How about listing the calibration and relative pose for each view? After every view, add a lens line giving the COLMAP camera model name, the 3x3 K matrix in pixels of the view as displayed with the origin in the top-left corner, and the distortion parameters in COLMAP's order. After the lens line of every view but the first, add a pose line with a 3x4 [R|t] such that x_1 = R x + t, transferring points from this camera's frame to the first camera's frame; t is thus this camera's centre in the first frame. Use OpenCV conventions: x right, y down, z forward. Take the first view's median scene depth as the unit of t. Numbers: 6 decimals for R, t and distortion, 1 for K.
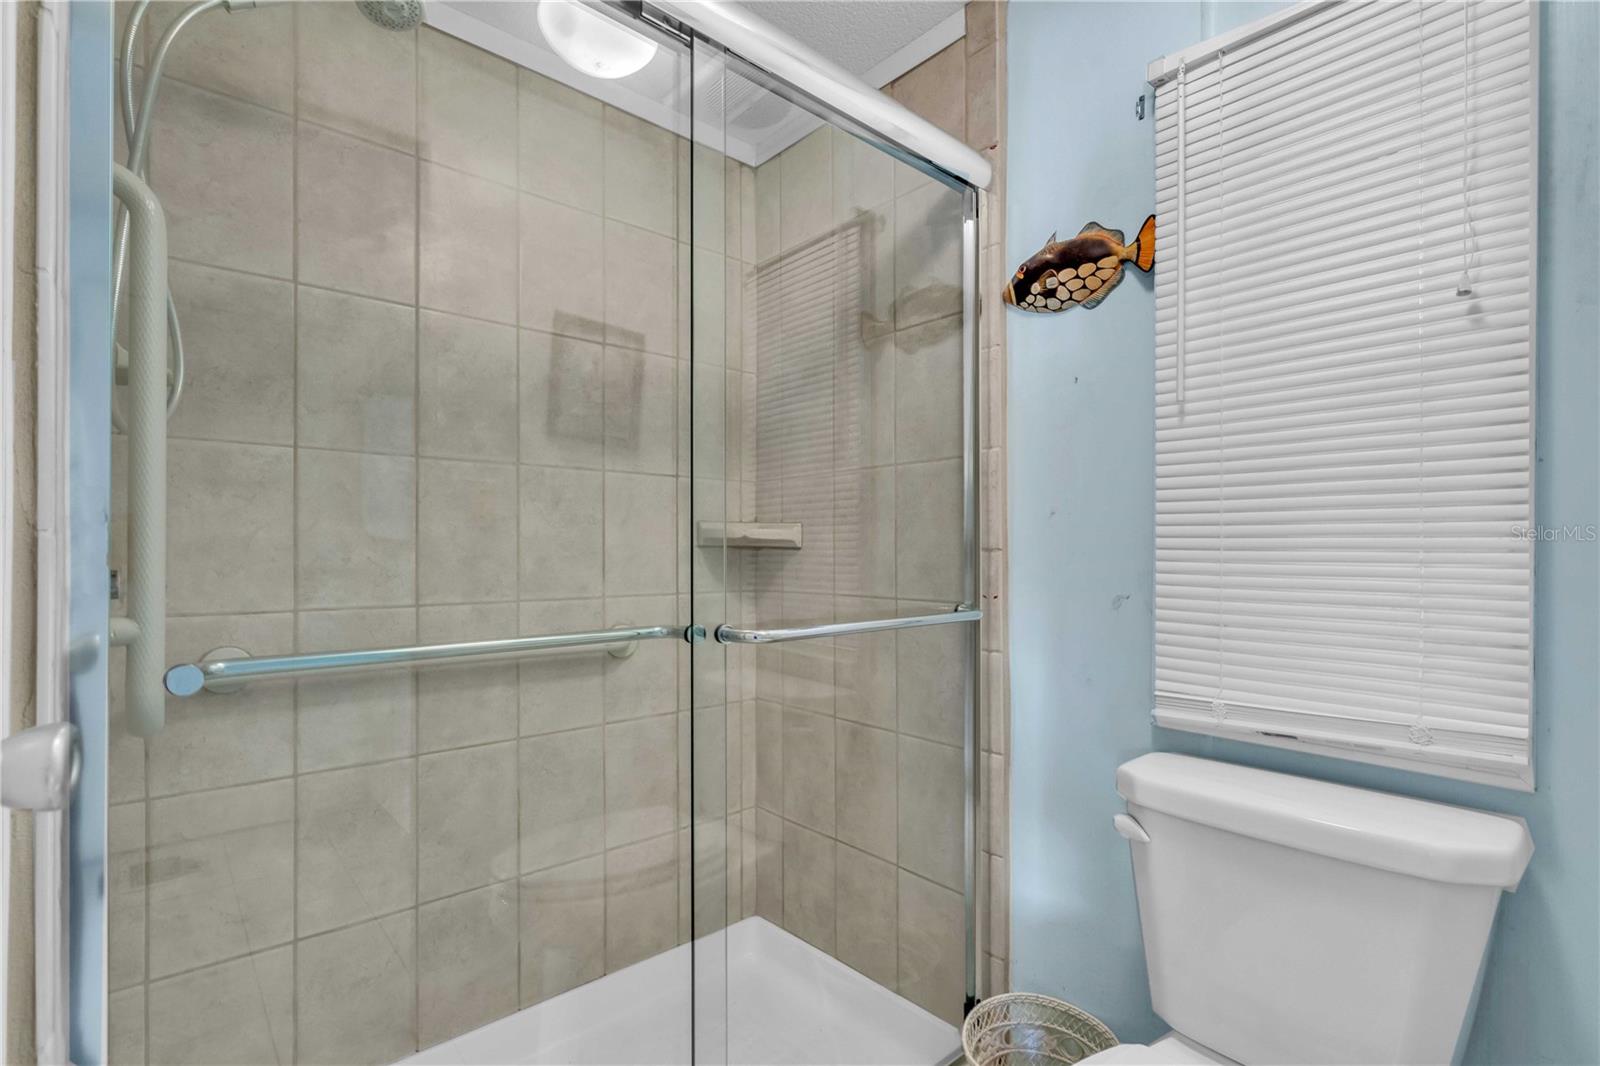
lens RADIAL K [[733.4, 0, 800.9], [0, 733.4, 541.0], [0, 0, 1]] dist [-0.000065, 0.000037]
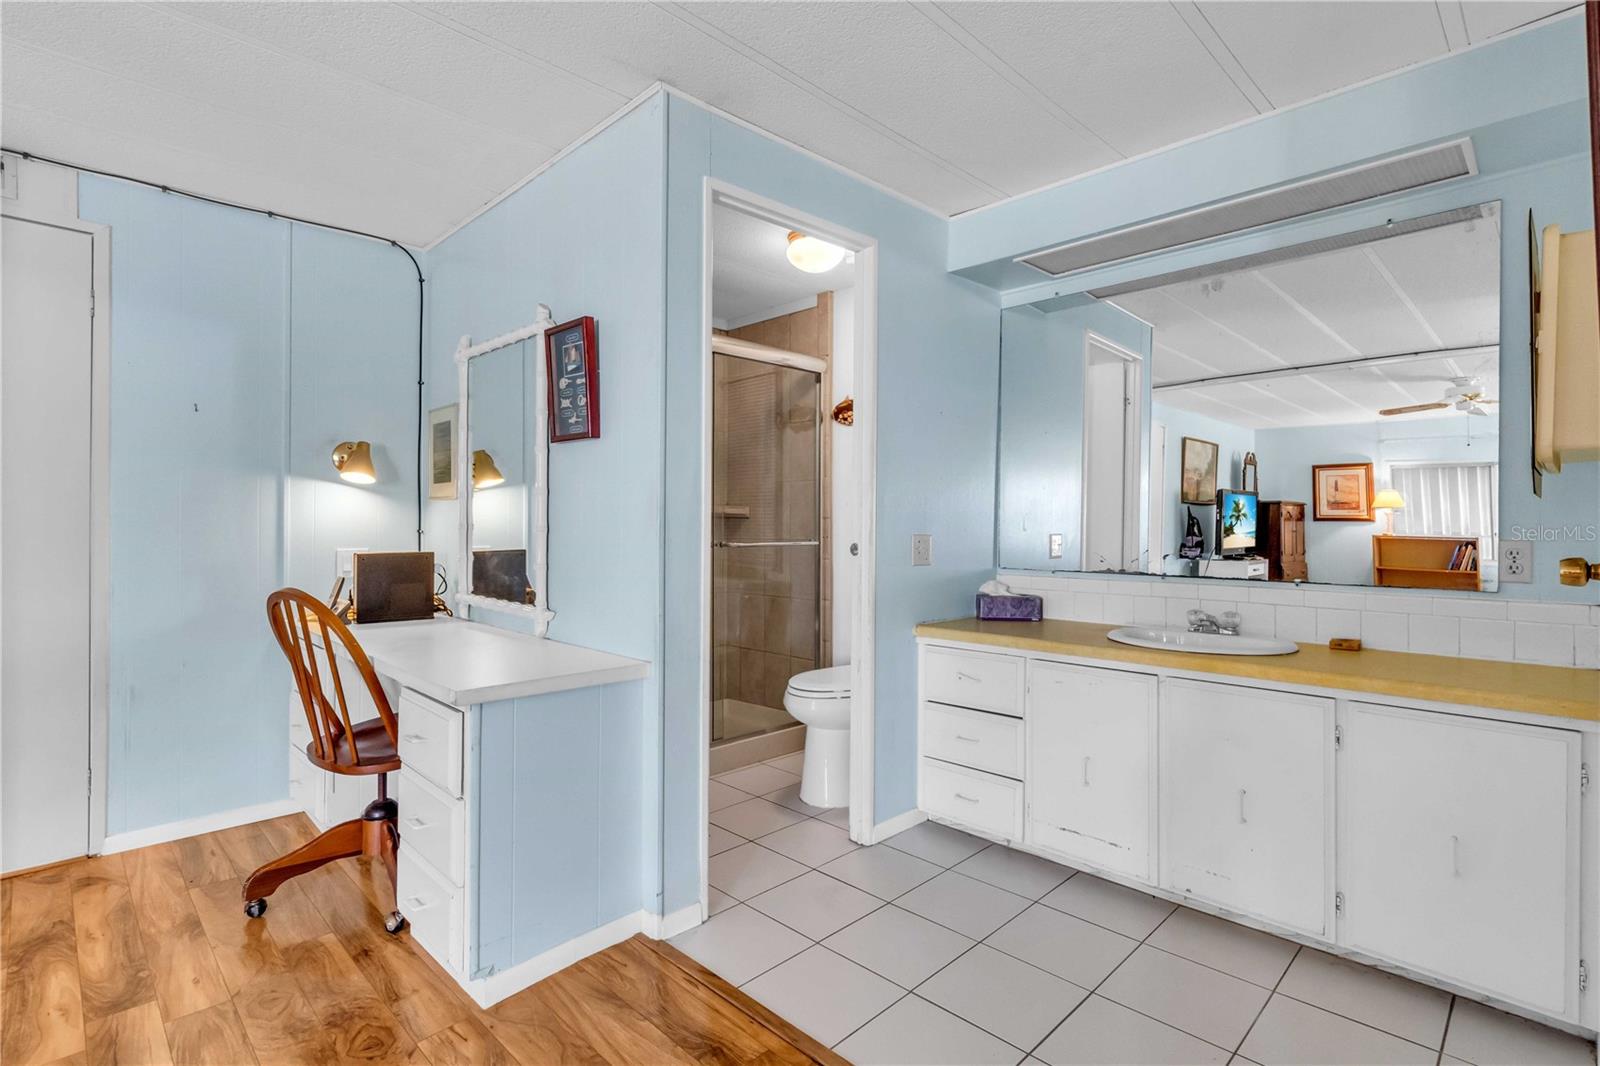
lens RADIAL K [[770.4, 0, 797.3], [0, 770.4, 524.3], [0, 0, 1]] dist [-0.001246, -0.000008]
pose [[0.998176, 0.003300, 0.060275, 0.005083], [-0.003735, 0.999968, 0.007105, 0.014329], [-0.060249, -0.007317, 0.998157, -1.416184]]
